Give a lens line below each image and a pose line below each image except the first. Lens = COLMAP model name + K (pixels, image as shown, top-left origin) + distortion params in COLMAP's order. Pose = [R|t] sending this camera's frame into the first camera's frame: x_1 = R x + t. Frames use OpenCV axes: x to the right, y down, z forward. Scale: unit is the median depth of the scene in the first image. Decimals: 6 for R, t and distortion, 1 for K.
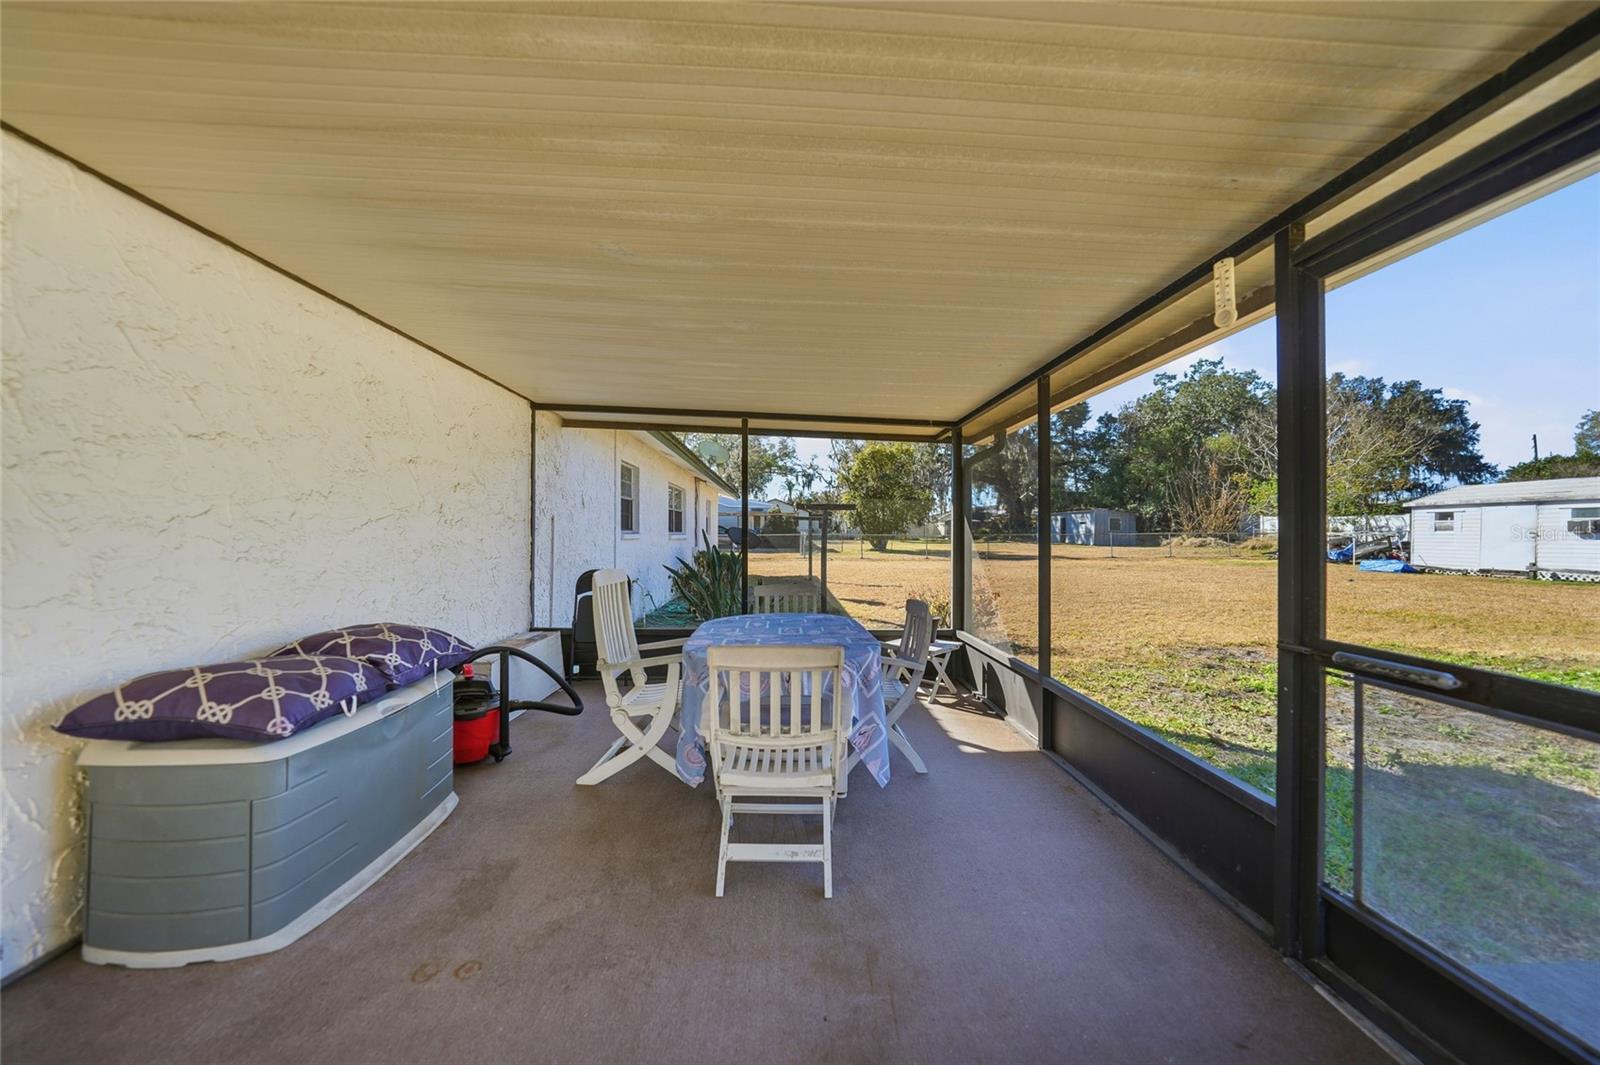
lens RADIAL K [[566.3, 0, 827.3], [0, 566.3, 529.2], [0, 0, 1]] dist [-0.024853, 0.005489]
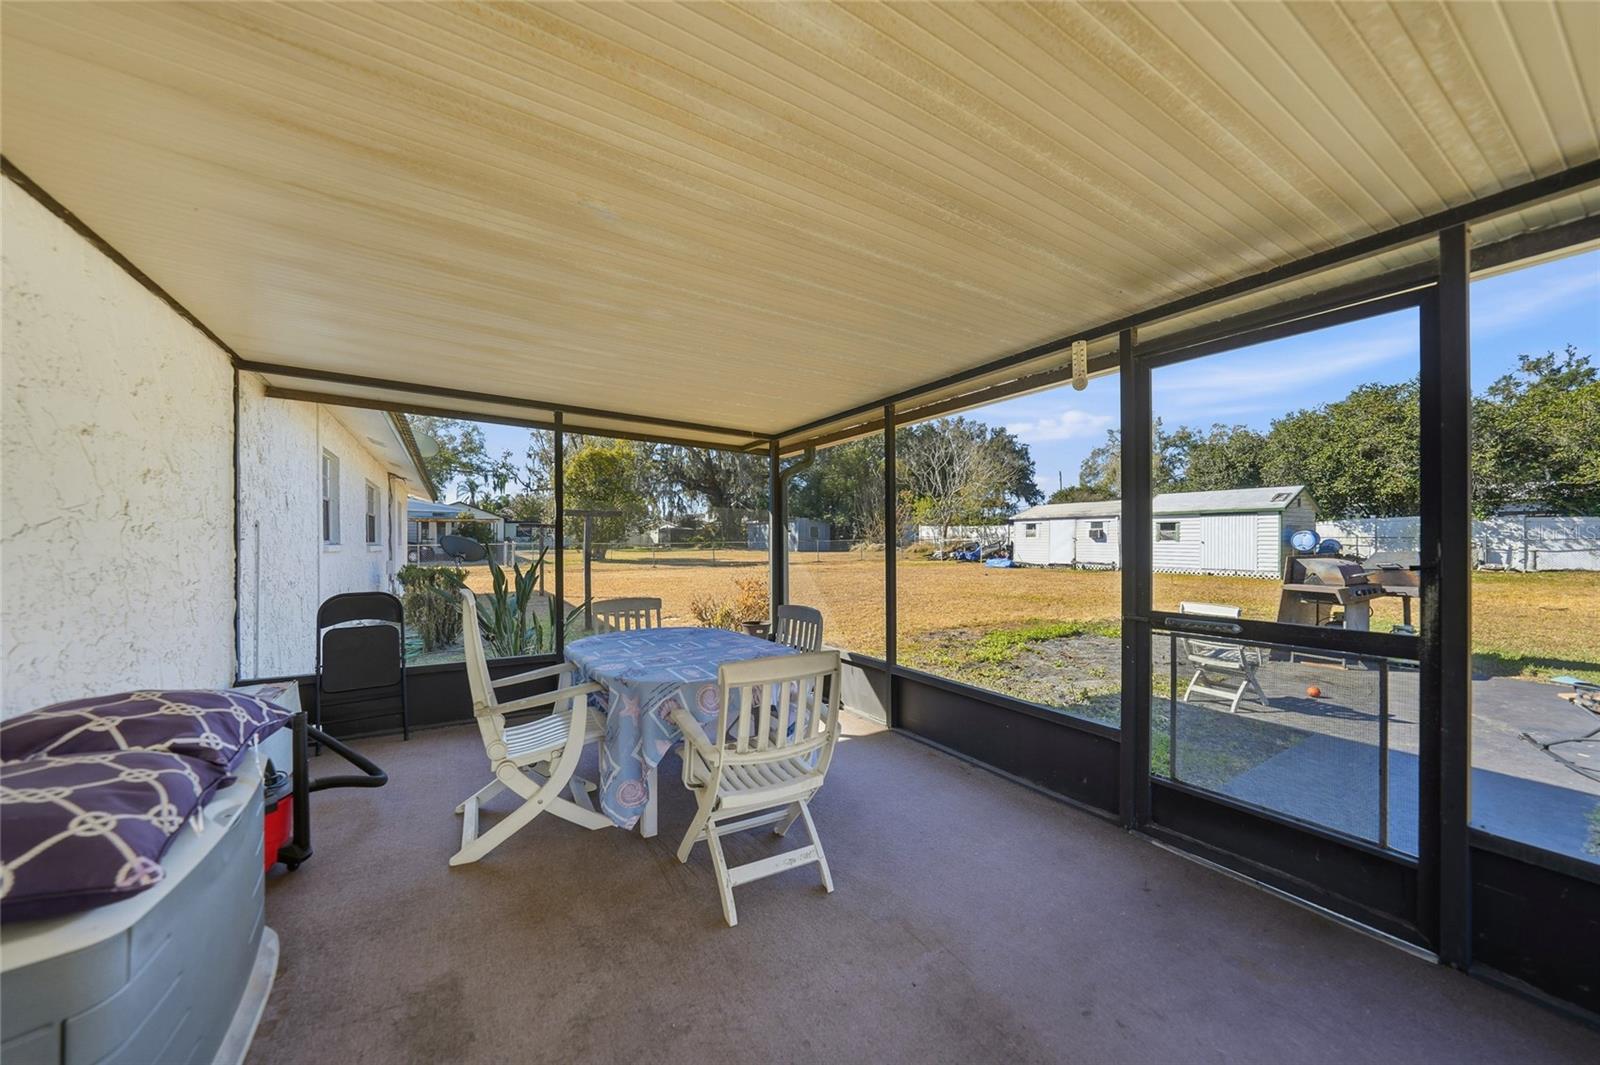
lens RADIAL K [[566.3, 0, 827.5], [0, 566.3, 541.1], [0, 0, 1]] dist [-0.024853, 0.005489]
pose [[0.870153, -0.006682, 0.492736, -0.277005], [0.003099, 0.999962, 0.008087, -0.001995], [-0.492772, -0.005510, 0.870141, 0.052461]]
